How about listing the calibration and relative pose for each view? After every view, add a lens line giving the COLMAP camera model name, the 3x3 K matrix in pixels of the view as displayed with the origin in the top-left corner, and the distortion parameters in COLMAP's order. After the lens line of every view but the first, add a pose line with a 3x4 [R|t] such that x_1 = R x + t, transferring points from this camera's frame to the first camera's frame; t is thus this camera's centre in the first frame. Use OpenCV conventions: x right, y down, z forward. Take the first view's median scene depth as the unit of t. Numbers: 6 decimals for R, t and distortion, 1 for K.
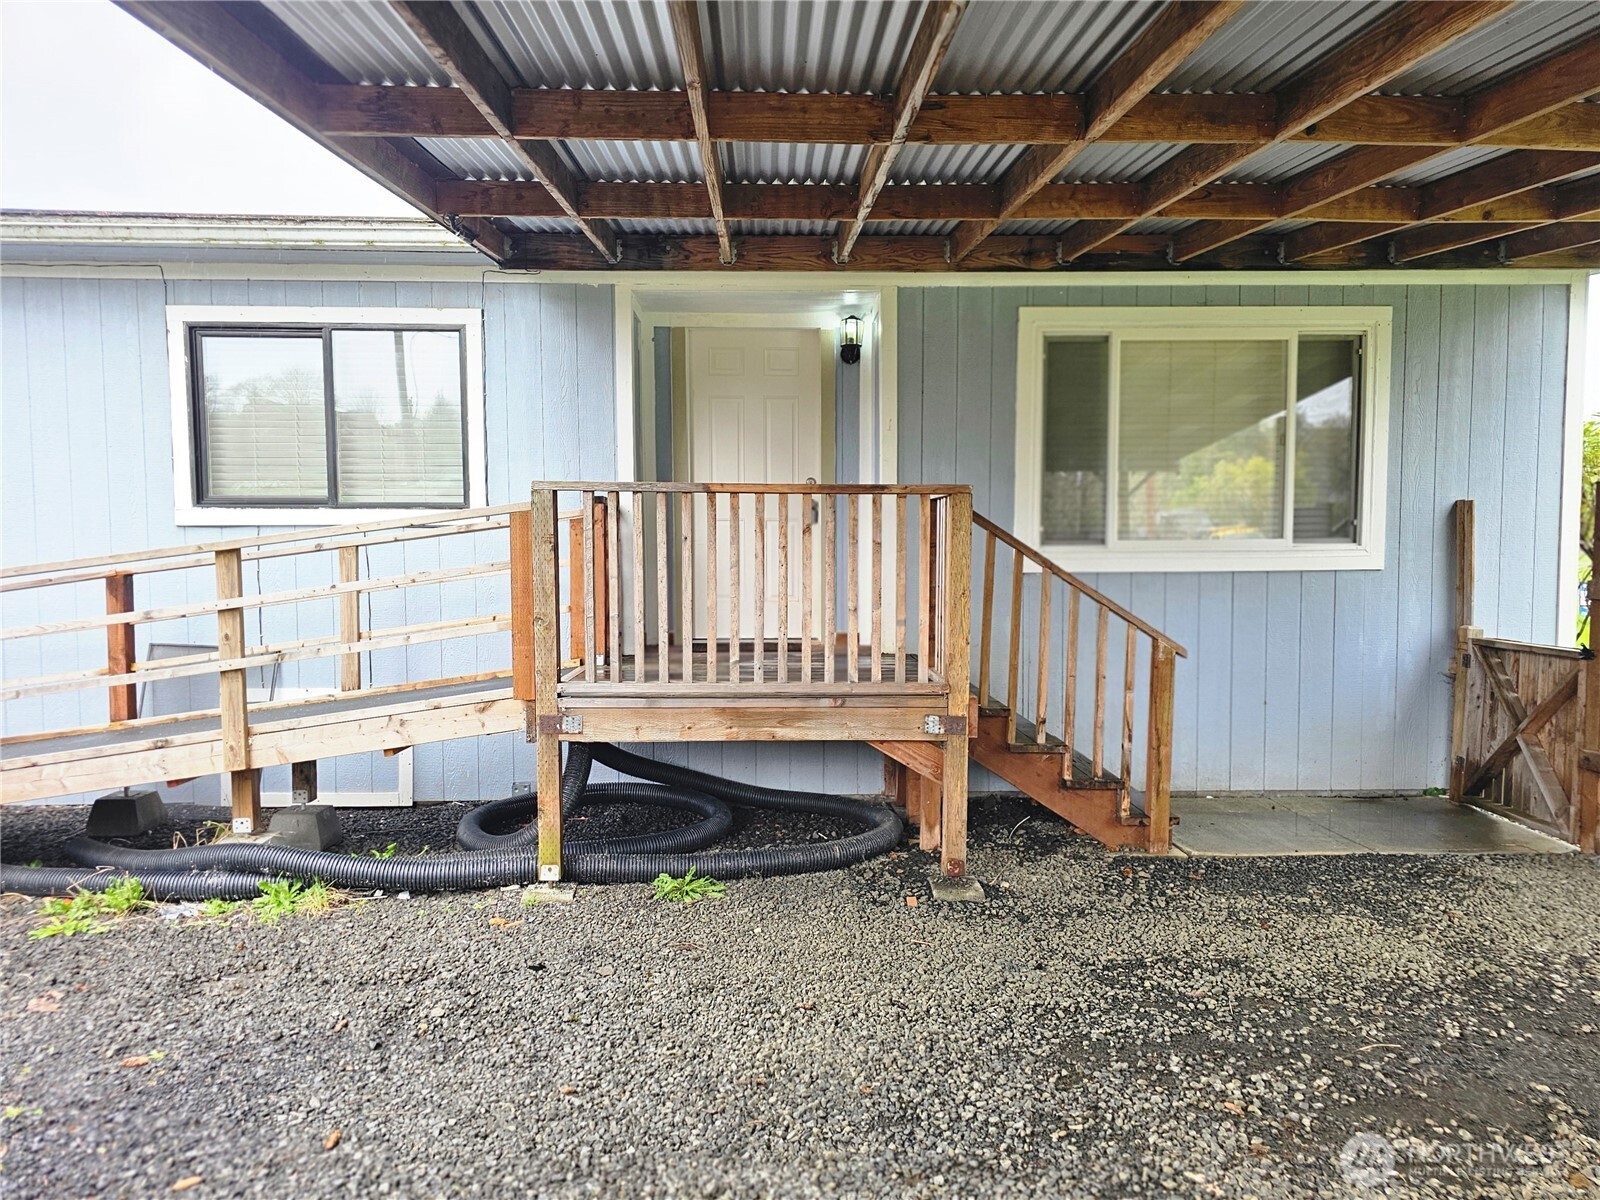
lens RADIAL K [[1046.8, 0, 800.9], [0, 1046.8, 617.8], [0, 0, 1]] dist [0.066409, -0.057455]
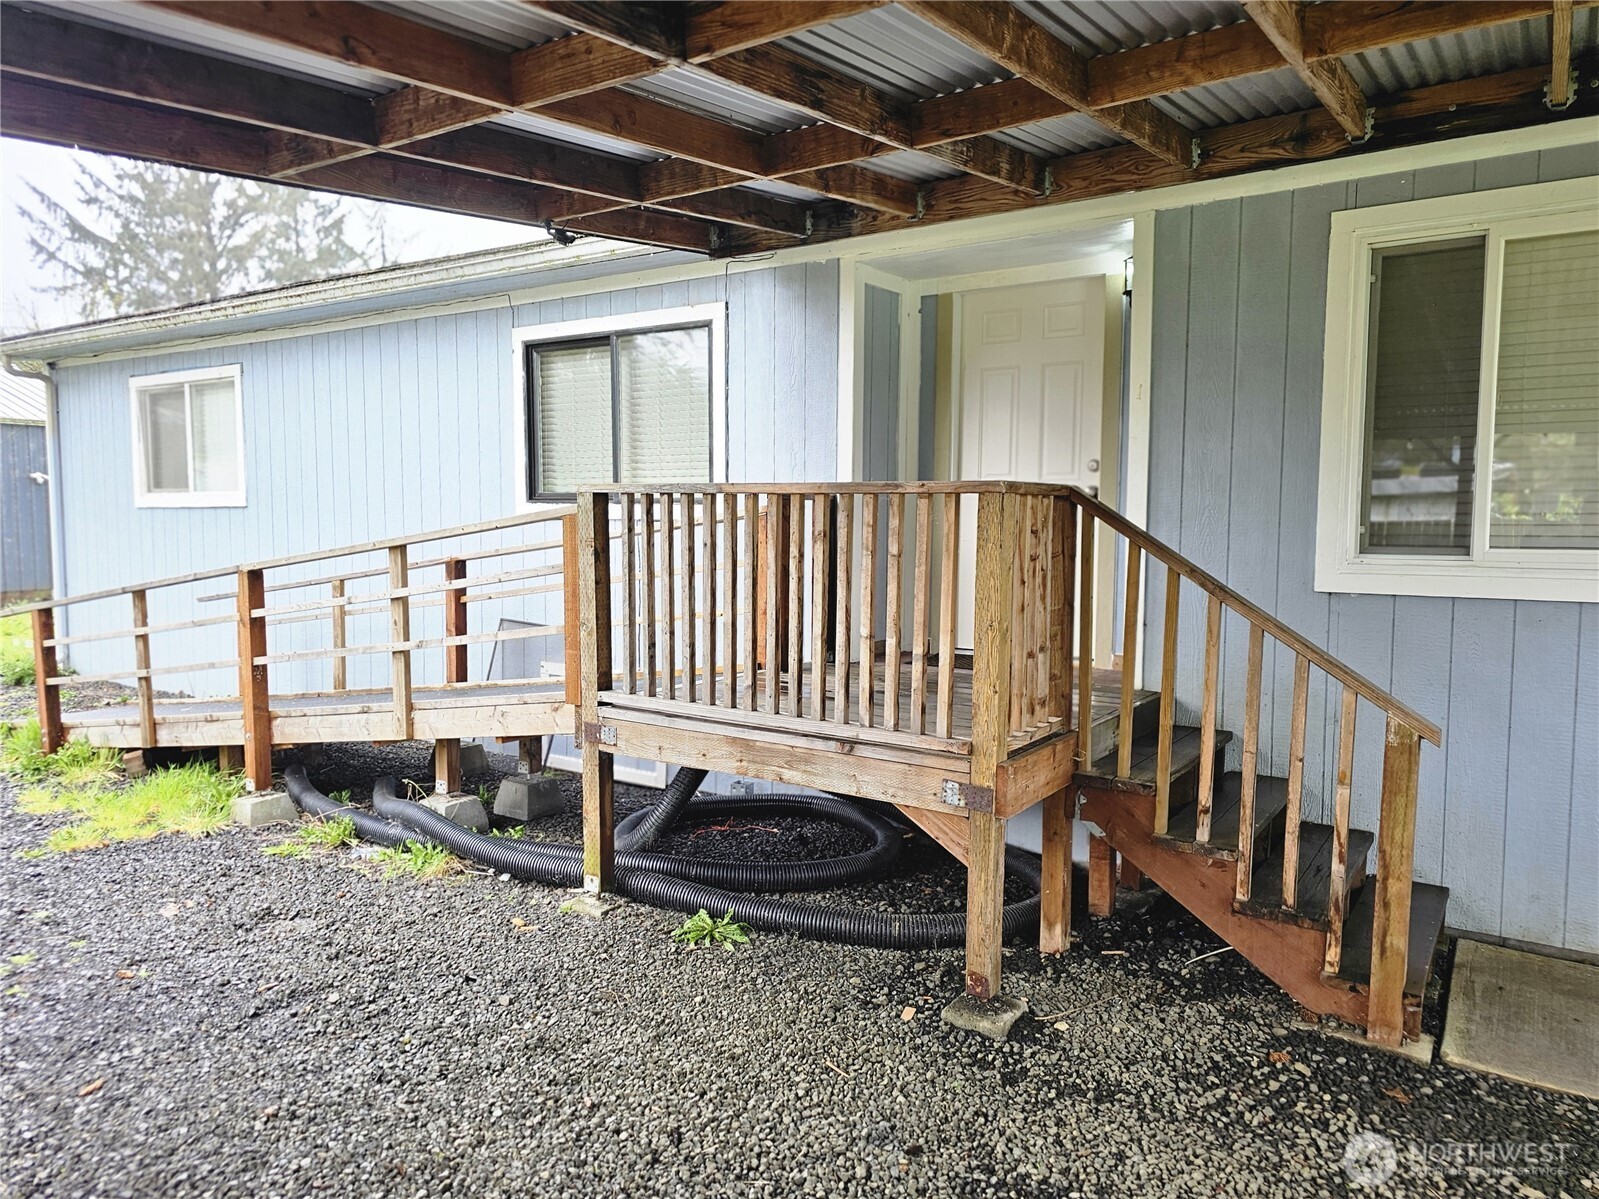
lens RADIAL K [[1088.4, 0, 800.9], [0, 1088.4, 603.9], [0, 0, 1]] dist [0.051614, -0.039770]
pose [[0.816023, 0.053416, -0.575546, 0.418423], [-0.047857, 0.998546, 0.024821, -0.044011], [0.576035, 0.007290, 0.817393, 0.240129]]
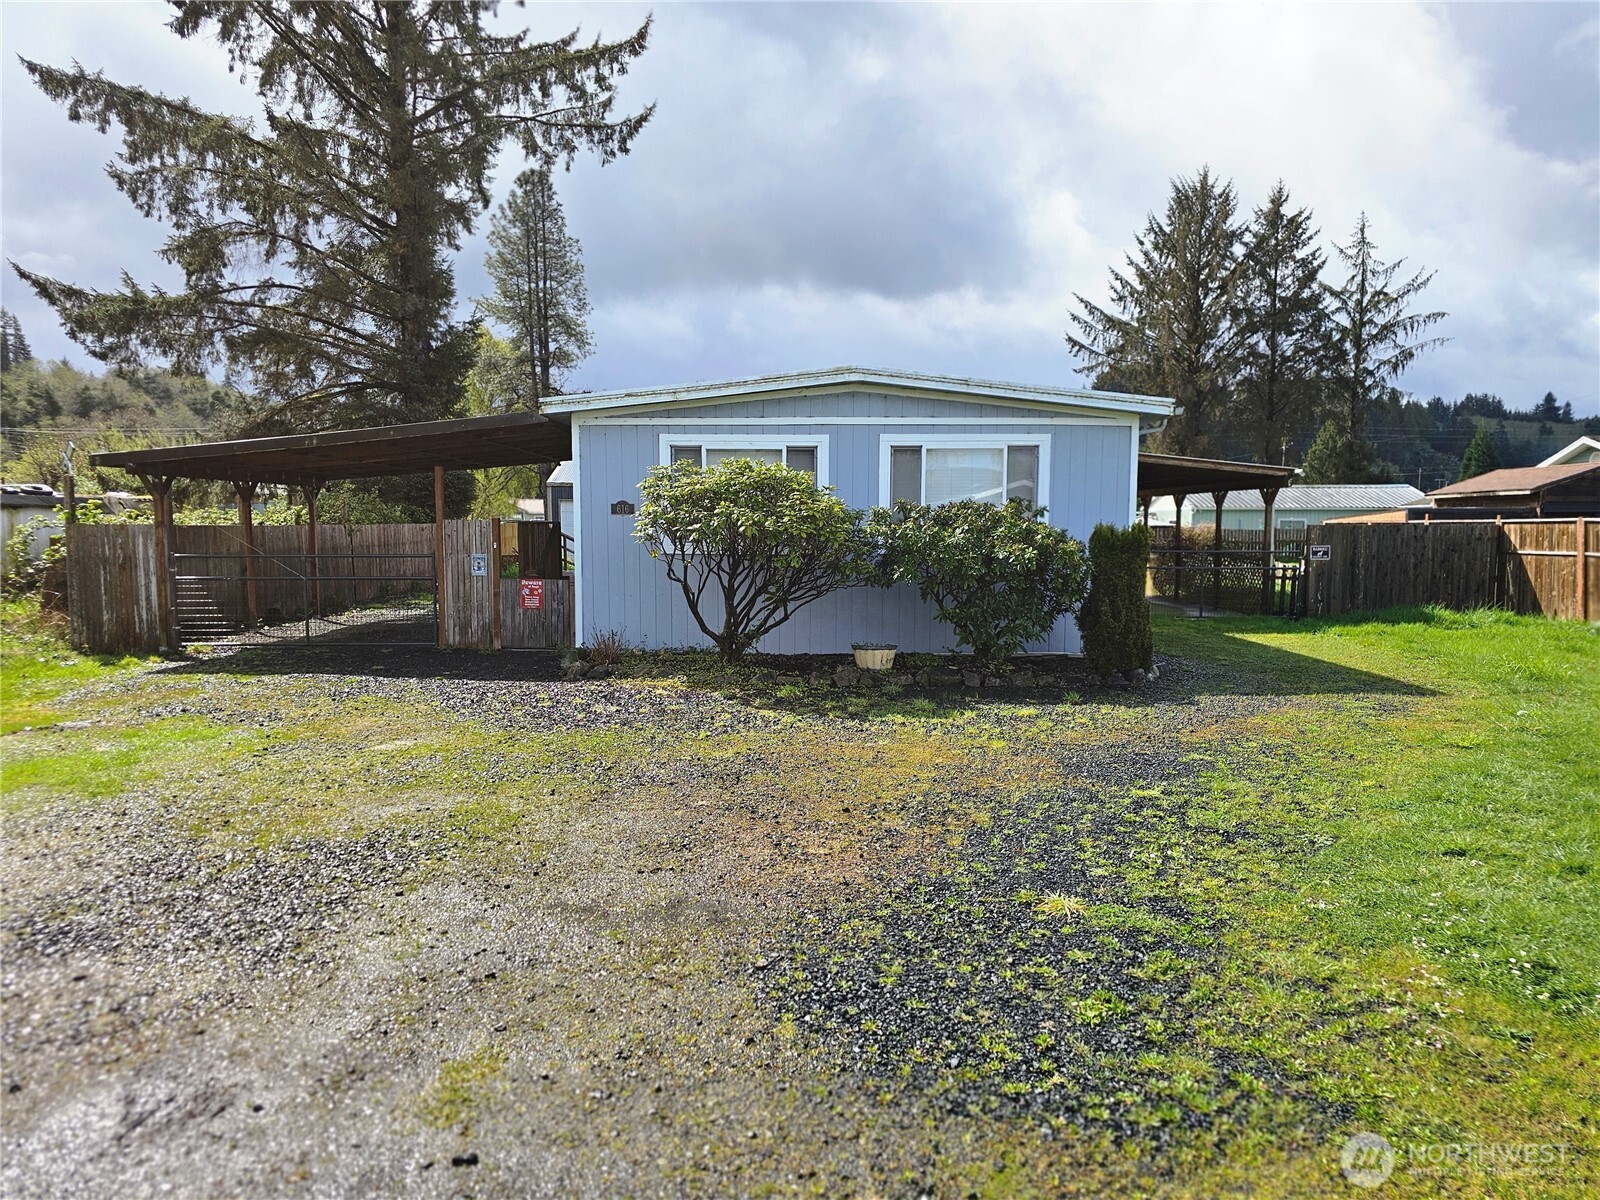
lens RADIAL K [[1051.6, 0, 805.8], [0, 1051.6, 596.9], [0, 0, 1]] dist [0.059411, -0.043045]
pose [[-0.025314, 0.070627, -0.997182, 3.085447], [-0.074377, 0.994604, 0.072332, -0.159210], [0.996909, 0.075998, -0.019925, 1.636660]]
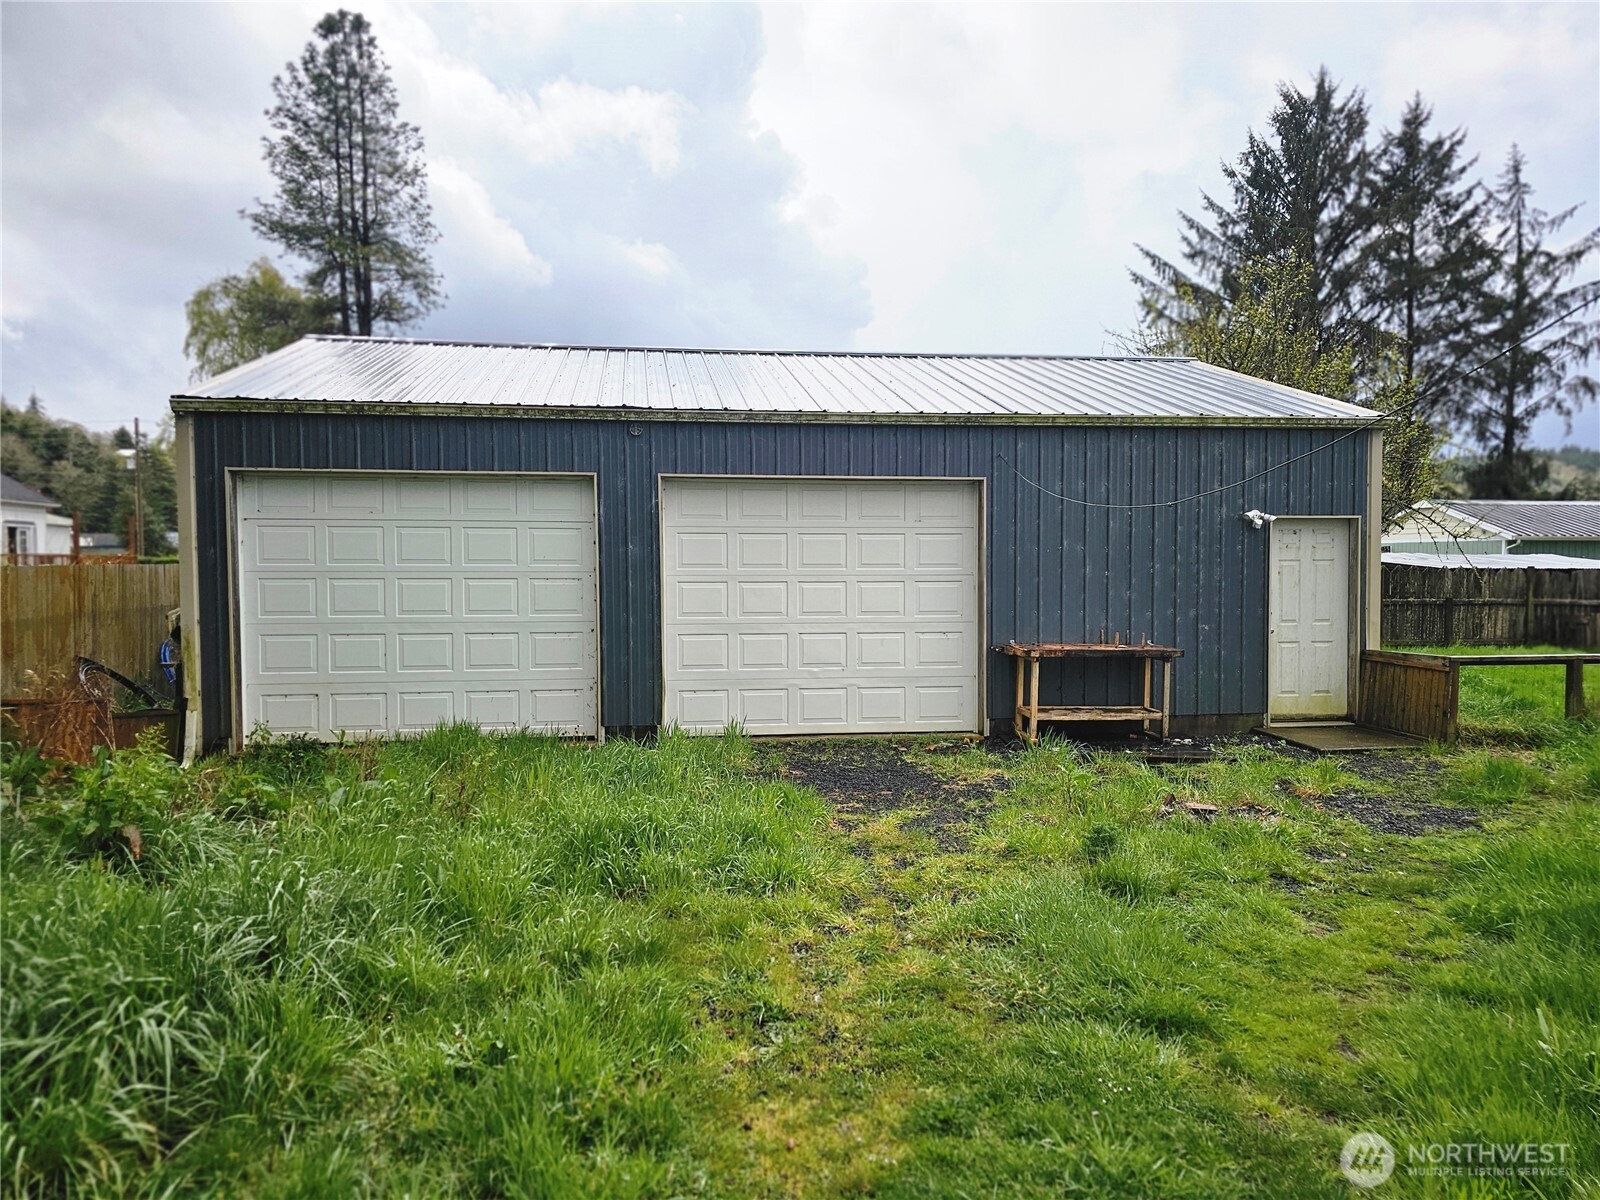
lens RADIAL K [[1077.3, 0, 800.6], [0, 1077.3, 604.9], [0, 0, 1]] dist [0.021280, -0.002026]
pose [[0.075477, 0.037157, -0.996455, -1.753982], [-0.072111, 0.996892, 0.031712, -0.089995], [0.994537, 0.069462, 0.077922, 0.769295]]
